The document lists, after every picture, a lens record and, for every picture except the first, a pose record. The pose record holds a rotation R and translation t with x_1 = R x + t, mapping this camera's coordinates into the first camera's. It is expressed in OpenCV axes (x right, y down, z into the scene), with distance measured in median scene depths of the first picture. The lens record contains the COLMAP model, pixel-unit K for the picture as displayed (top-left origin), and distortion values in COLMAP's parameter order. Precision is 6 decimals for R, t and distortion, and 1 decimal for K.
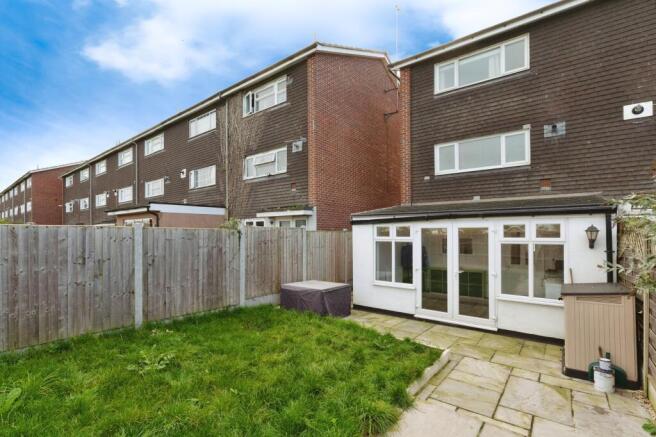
lens RADIAL K [[304.9, 0, 324.6], [0, 304.9, 231.6], [0, 0, 1]] dist [-0.004553, -0.000322]
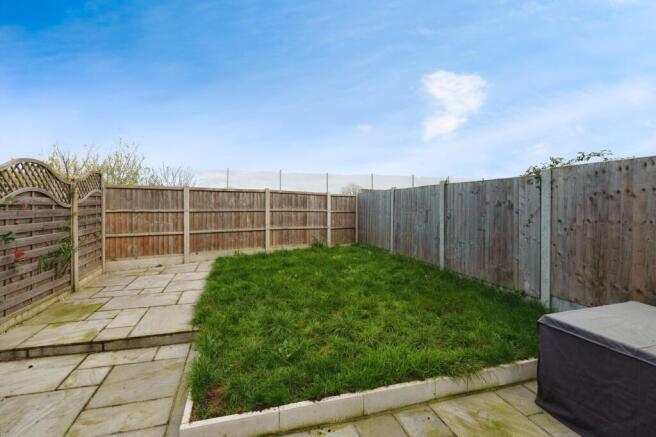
lens RADIAL K [[304.9, 0, 327.9], [0, 304.9, 214.3], [0, 0, 1]] dist [-0.004553, -0.000322]
pose [[-0.572061, 0.020172, -0.819963, 0.543612], [0.005944, 0.999773, 0.020449, 0.068514], [0.820189, 0.006825, -0.572051, 1.211068]]
